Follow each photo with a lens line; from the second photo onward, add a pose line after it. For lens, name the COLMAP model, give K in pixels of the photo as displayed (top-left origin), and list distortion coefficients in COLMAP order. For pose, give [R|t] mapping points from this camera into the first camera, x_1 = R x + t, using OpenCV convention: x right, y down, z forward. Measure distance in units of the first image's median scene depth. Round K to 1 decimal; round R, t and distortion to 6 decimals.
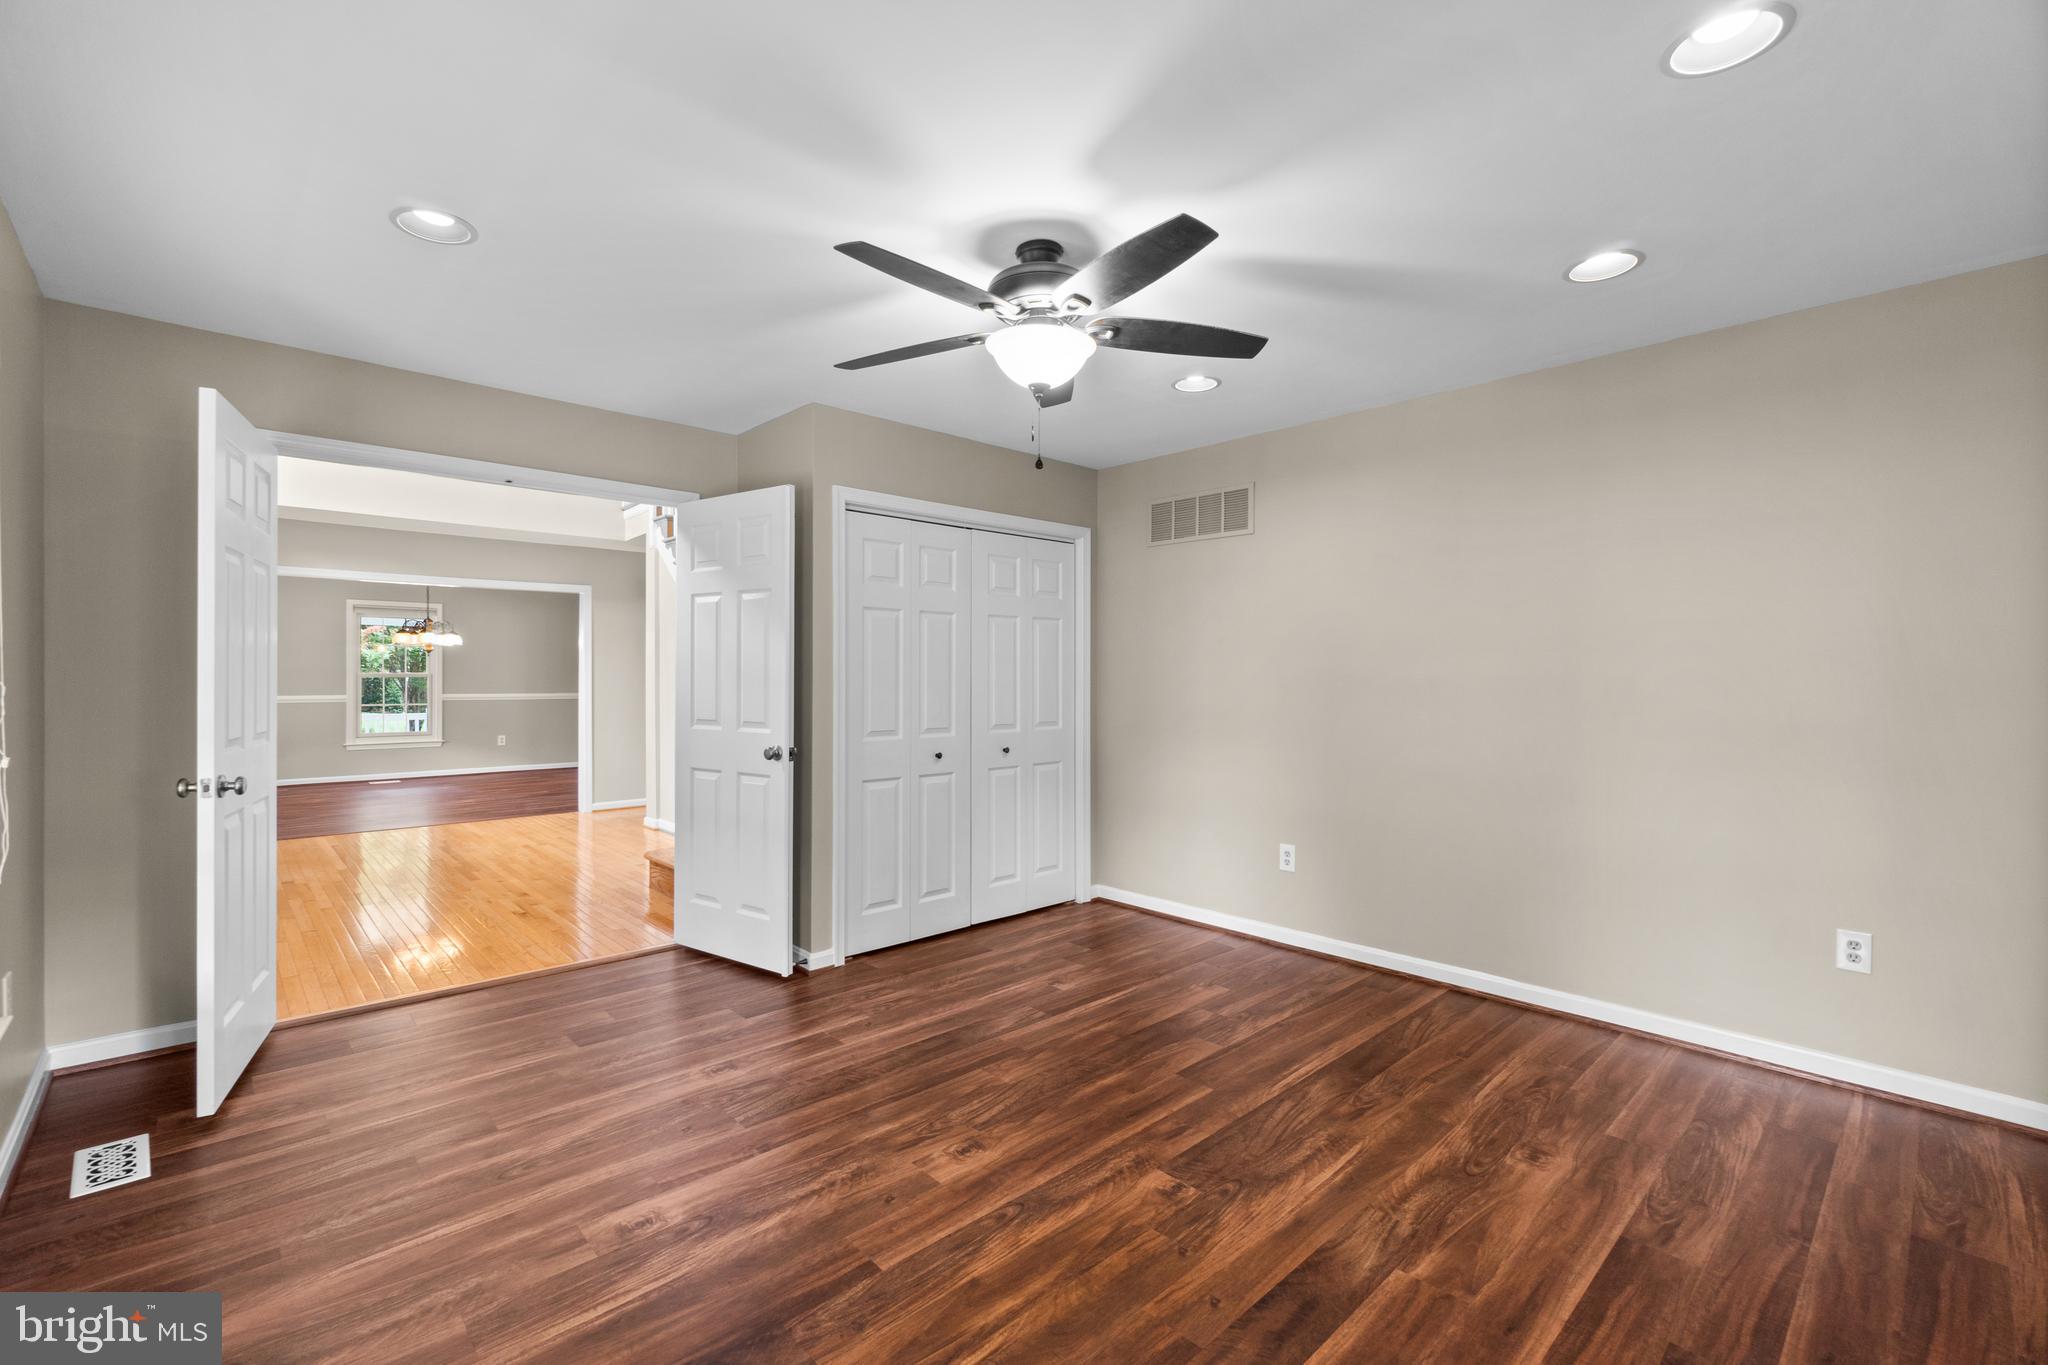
lens RADIAL K [[881.0, 0, 1020.0], [0, 881.0, 682.5], [0, 0, 1]] dist [-0.002777, -0.000130]
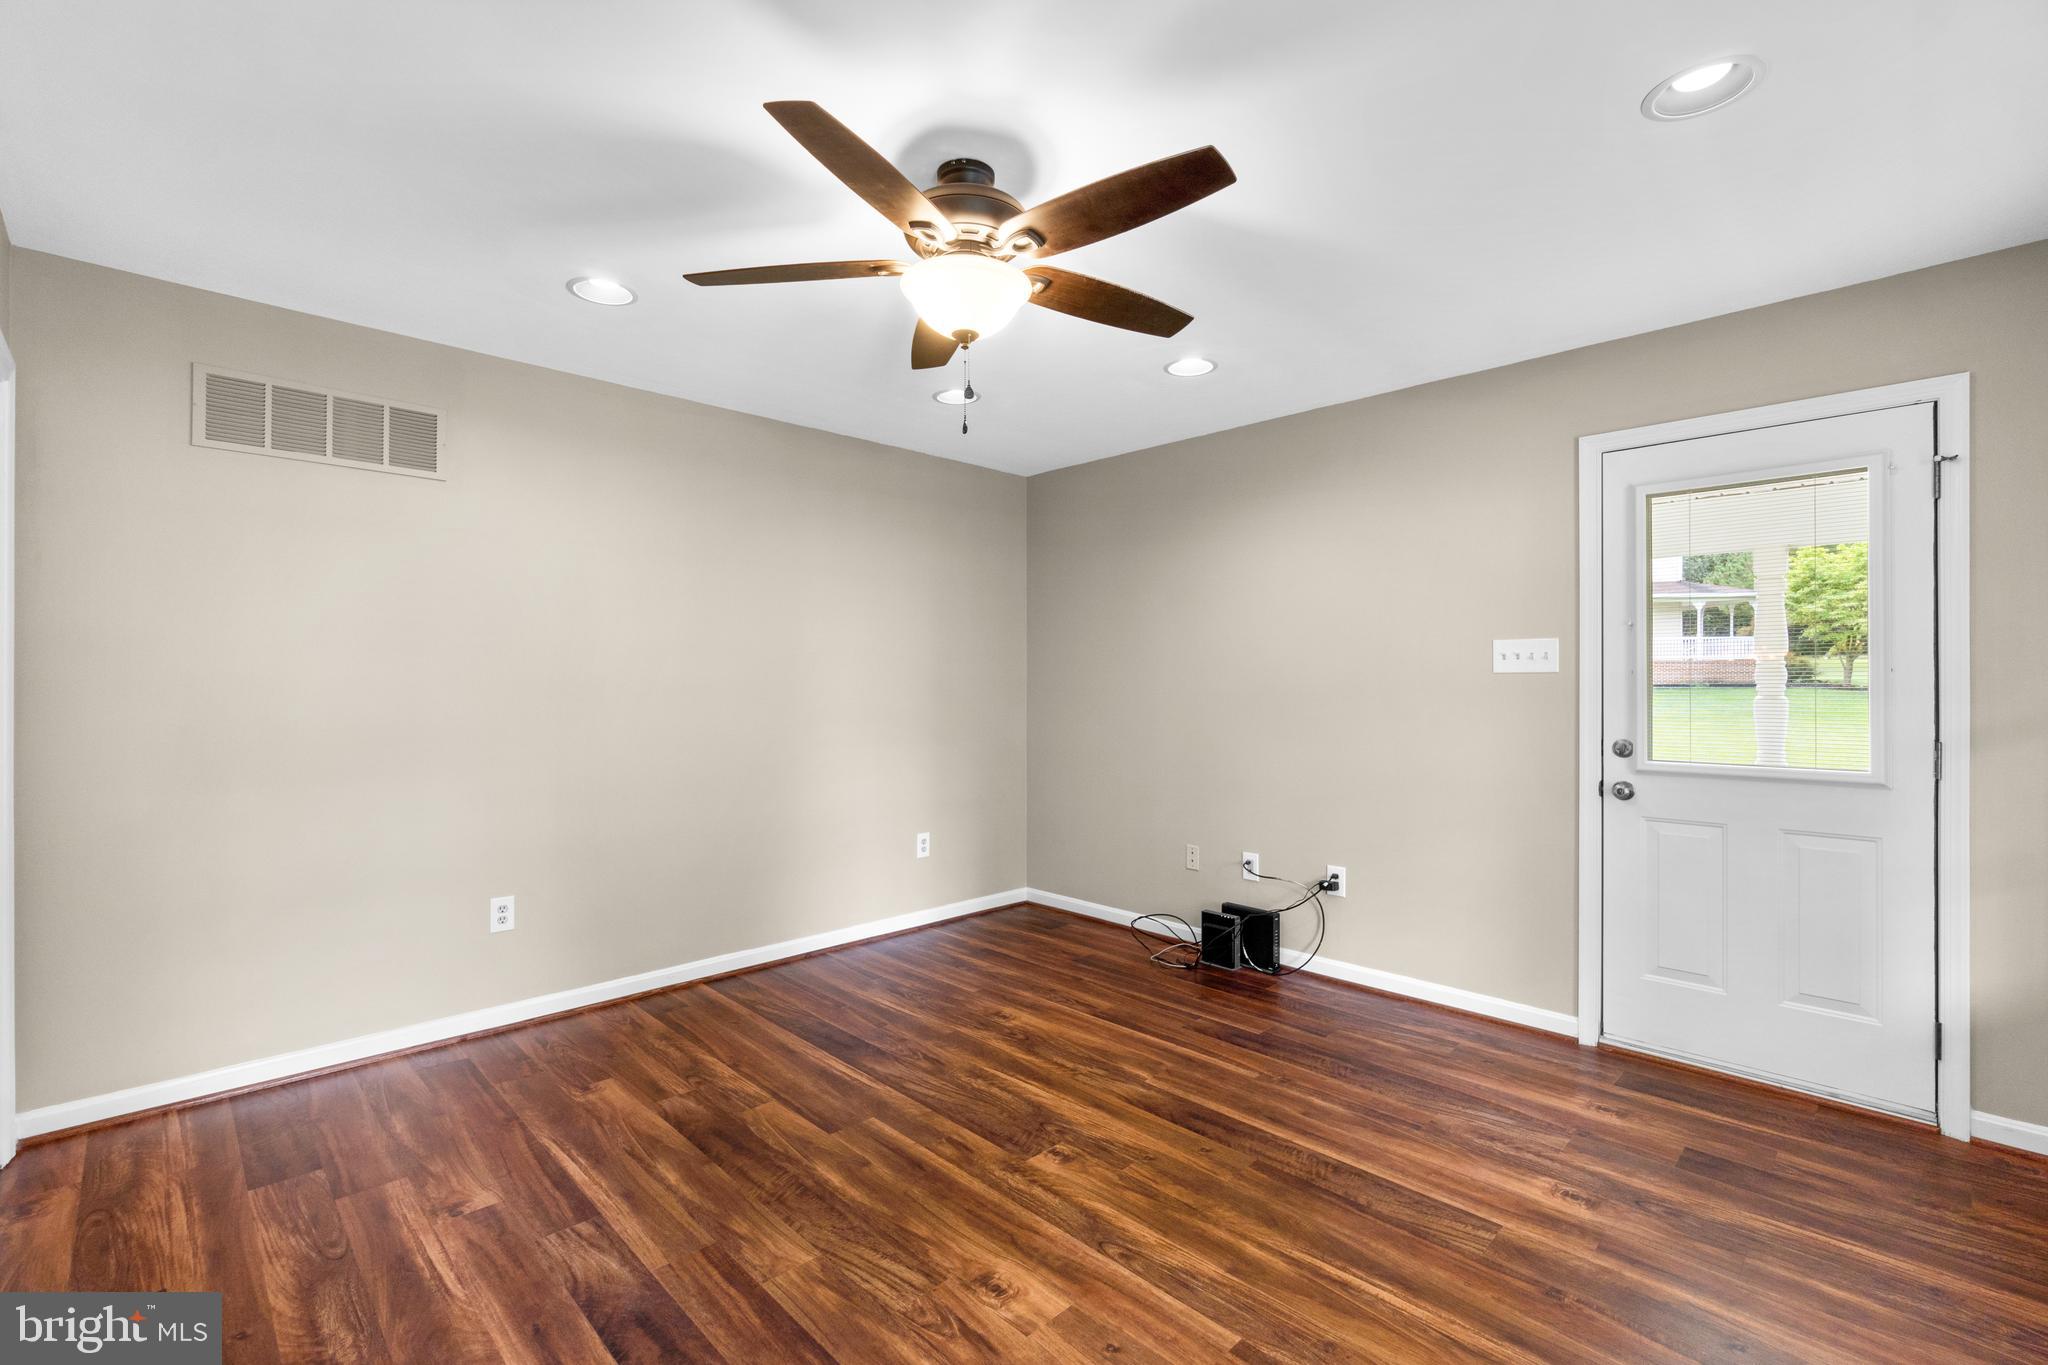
lens RADIAL K [[879.6, 0, 1017.6], [0, 879.6, 670.4], [0, 0, 1]] dist [-0.004358, 0.000100]
pose [[-0.020332, 0.010945, 0.999733, -0.751978], [0.001654, 0.999939, -0.010914, -0.008326], [-0.999792, 0.001431, -0.020349, 0.882918]]
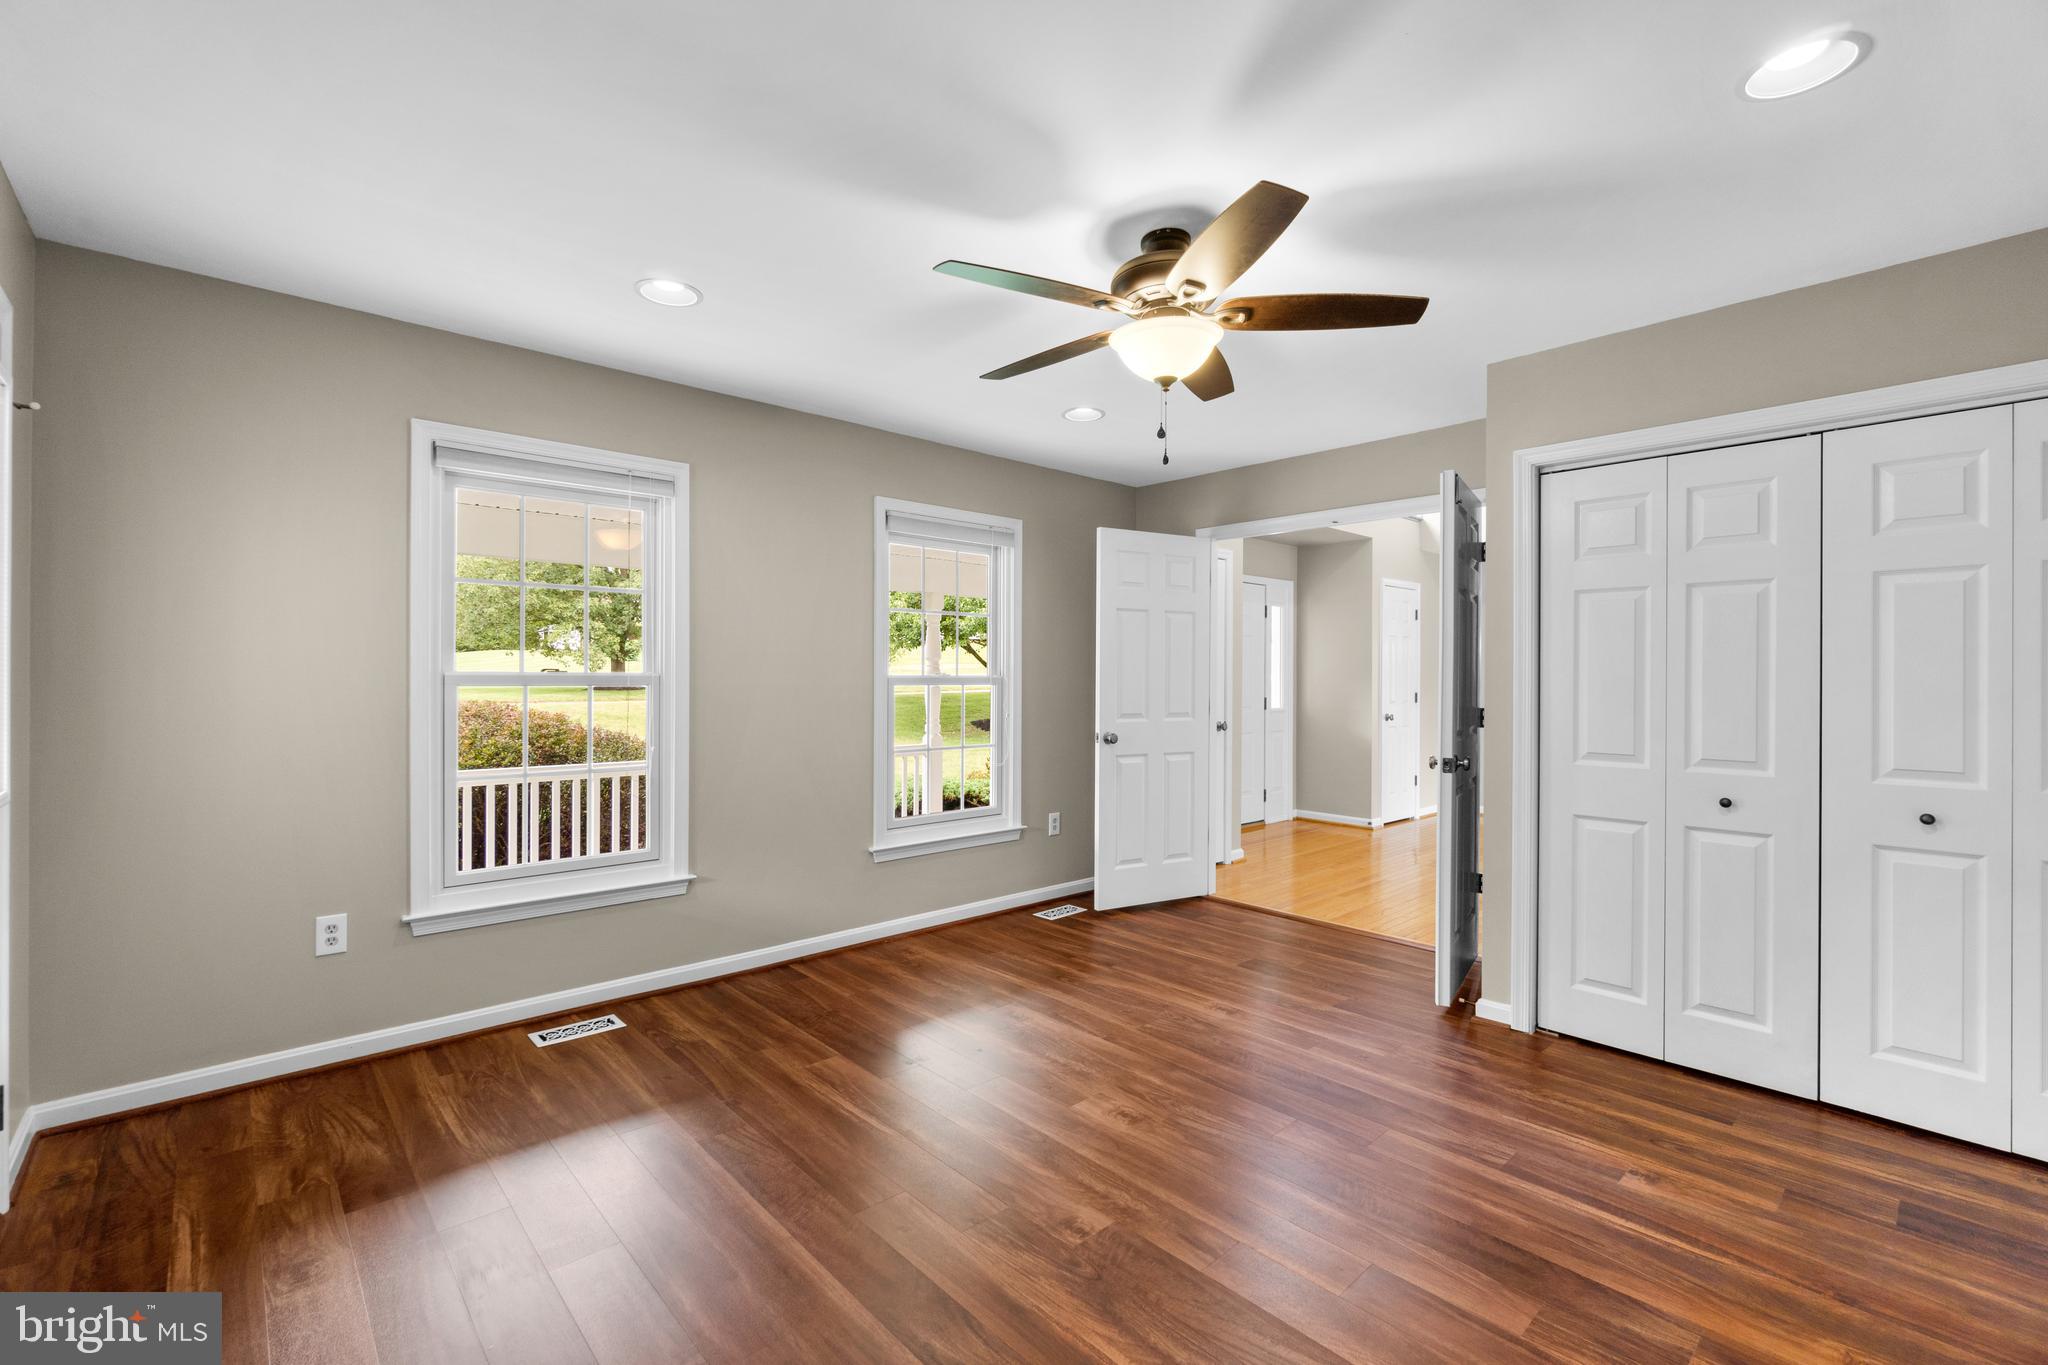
lens RADIAL K [[888.5, 0, 1018.9], [0, 888.5, 673.4], [0, 0, 1]] dist [-0.002181, -0.000068]
pose [[-0.013557, -0.007693, -0.999879, 0.923147], [-0.010617, 0.999915, -0.007550, -0.003992], [0.999852, 0.010513, -0.013637, 0.778285]]
